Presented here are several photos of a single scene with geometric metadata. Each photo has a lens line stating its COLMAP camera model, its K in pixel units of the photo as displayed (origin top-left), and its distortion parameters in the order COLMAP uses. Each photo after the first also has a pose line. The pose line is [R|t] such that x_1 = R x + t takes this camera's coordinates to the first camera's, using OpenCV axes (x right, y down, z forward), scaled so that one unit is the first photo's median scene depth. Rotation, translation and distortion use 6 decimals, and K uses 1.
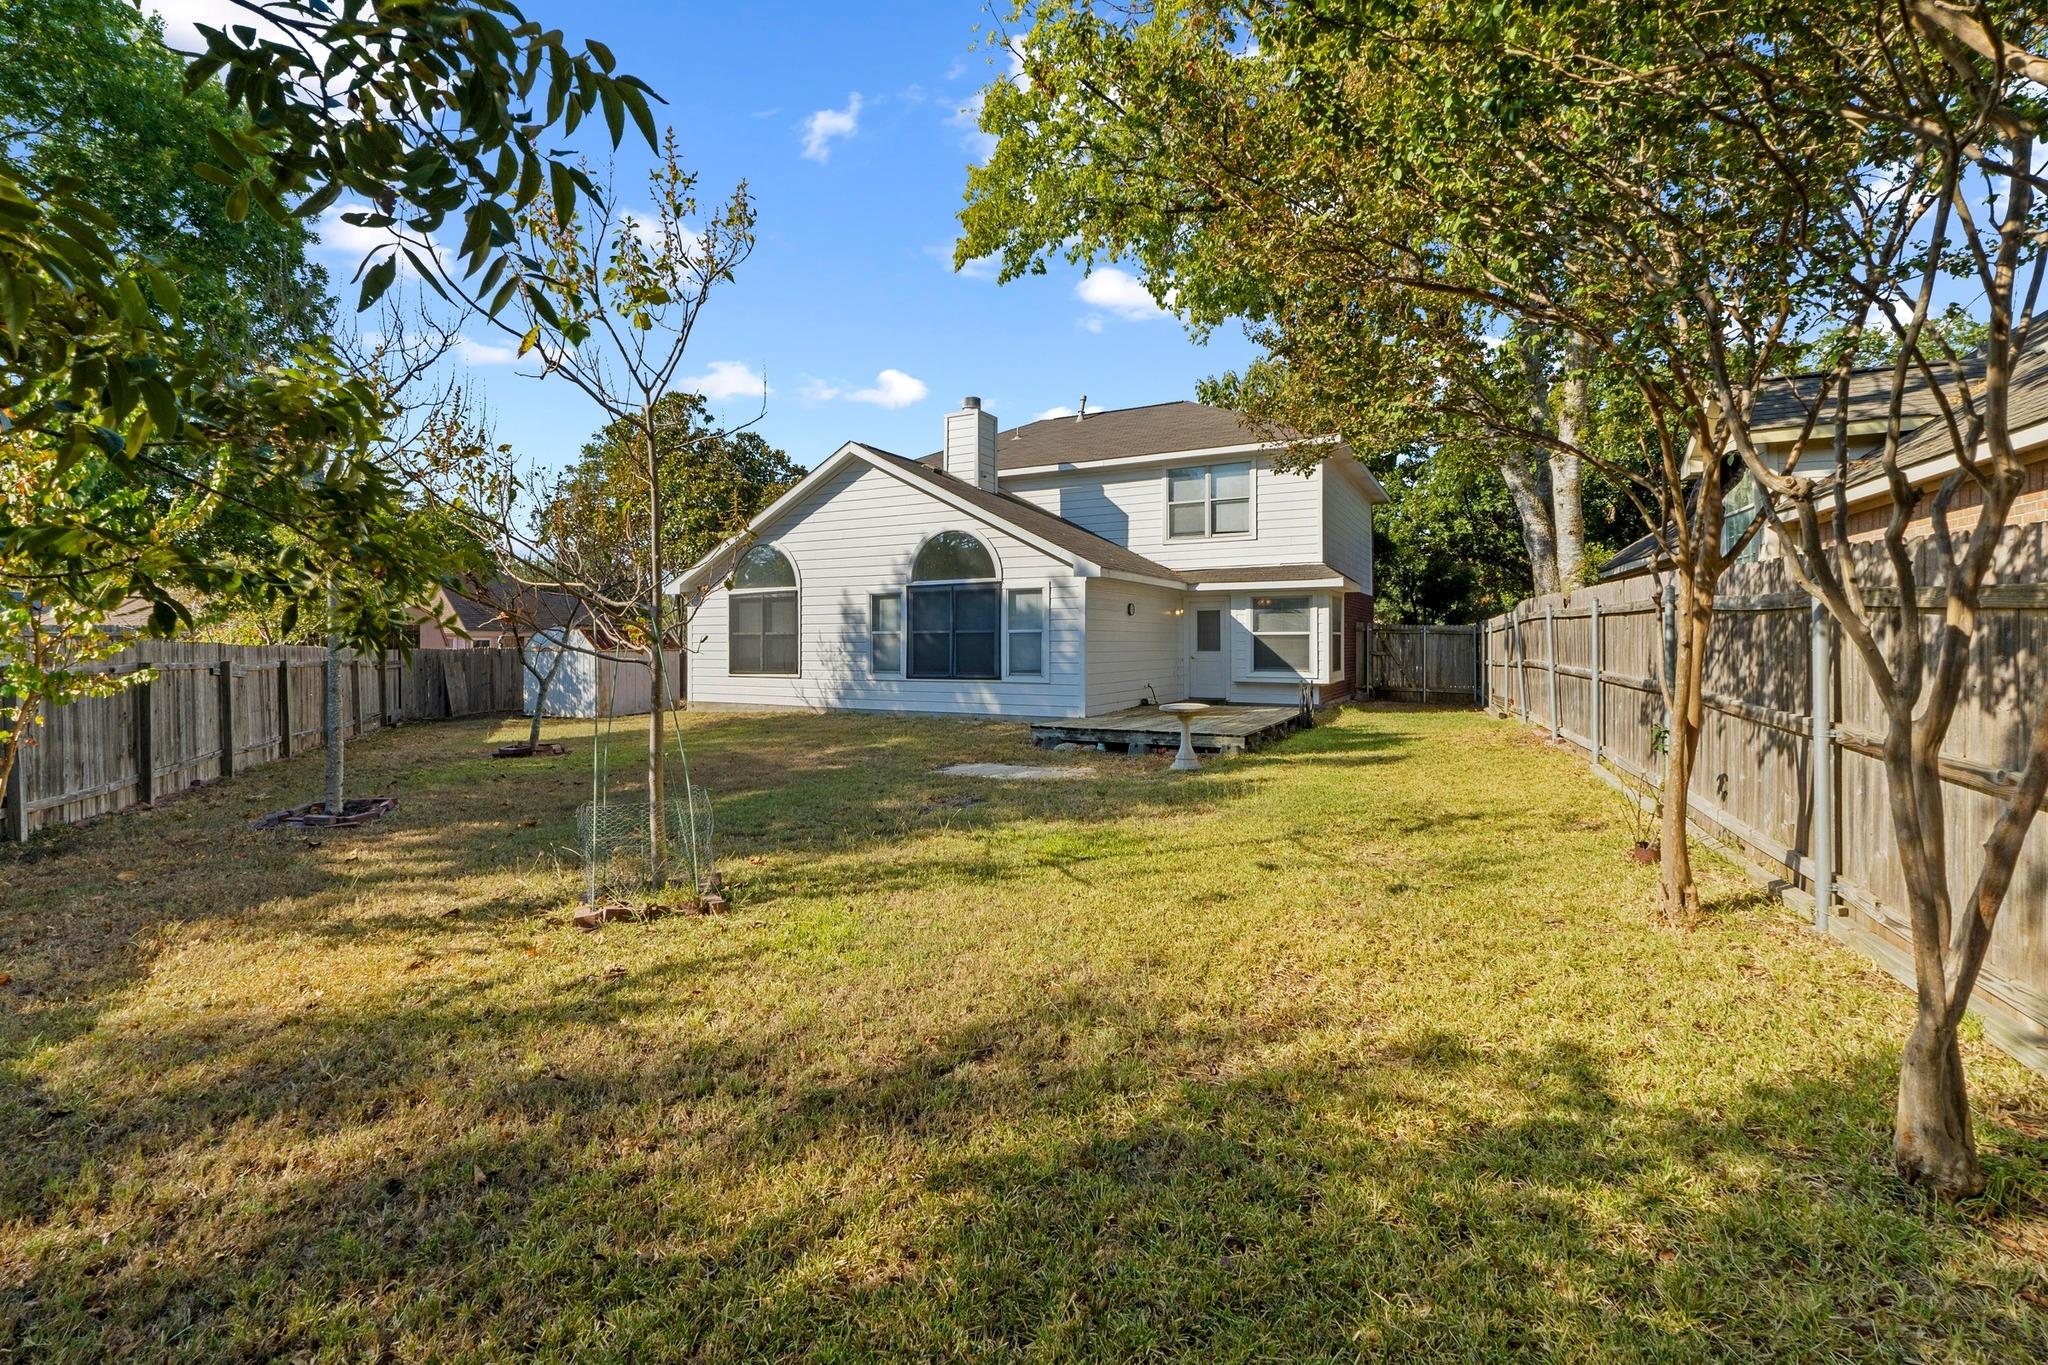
lens RADIAL K [[878.0, 0, 996.6], [0, 878.0, 642.7], [0, 0, 1]] dist [-0.012963, 0.002252]
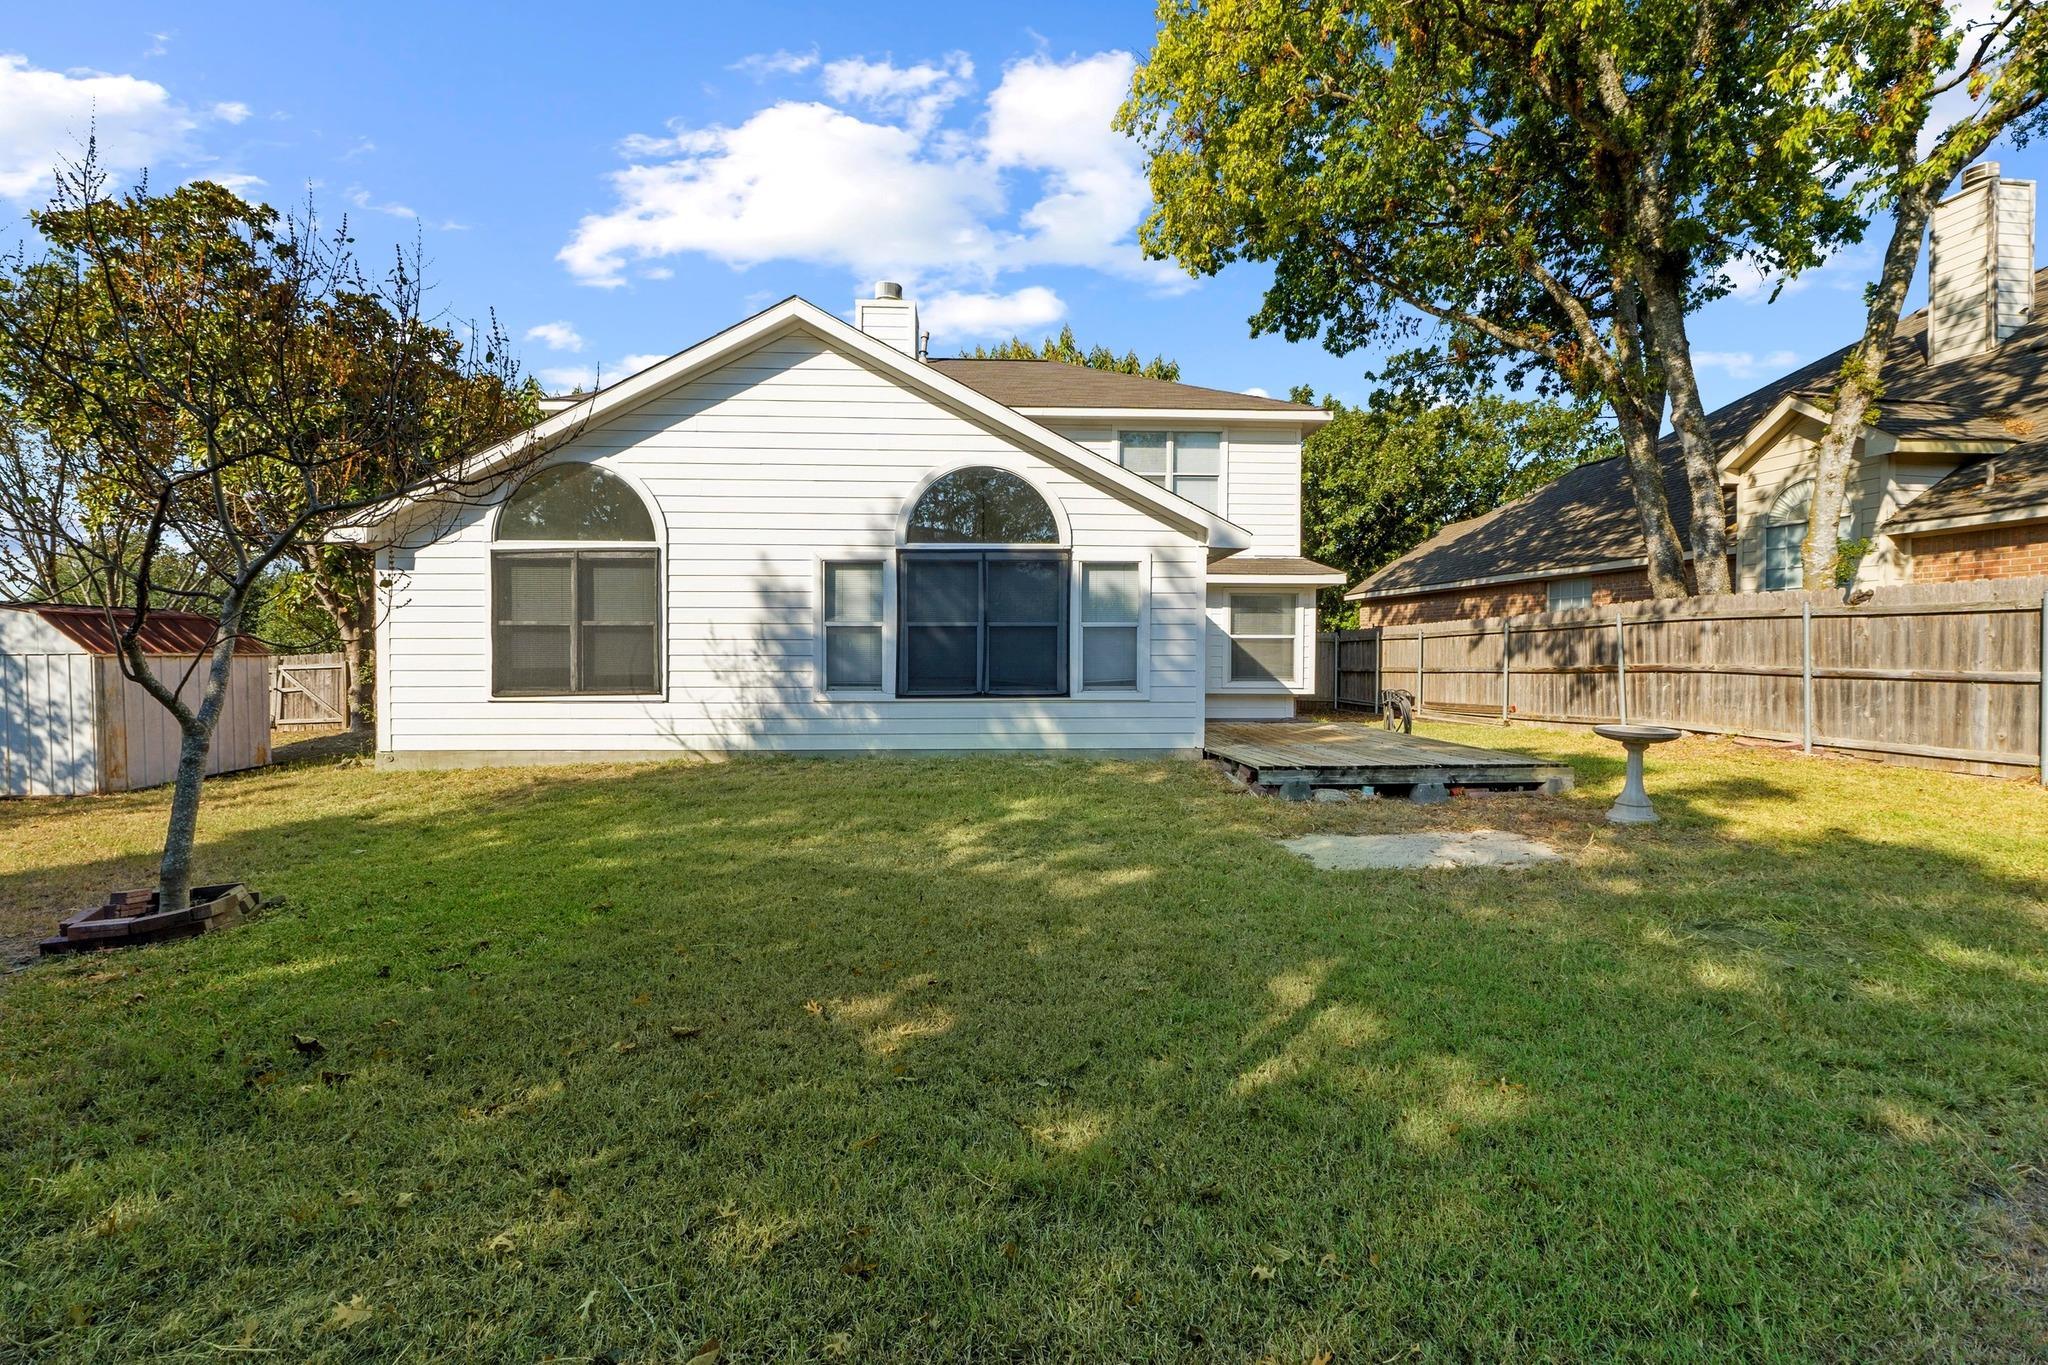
lens RADIAL K [[878.0, 0, 1028.5], [0, 878.0, 675.1], [0, 0, 1]] dist [-0.012963, 0.002252]
pose [[0.852155, -0.006783, 0.523245, -0.341804], [-0.004052, 0.999800, 0.019560, 0.011457], [-0.523273, -0.018788, 0.851958, 0.413063]]
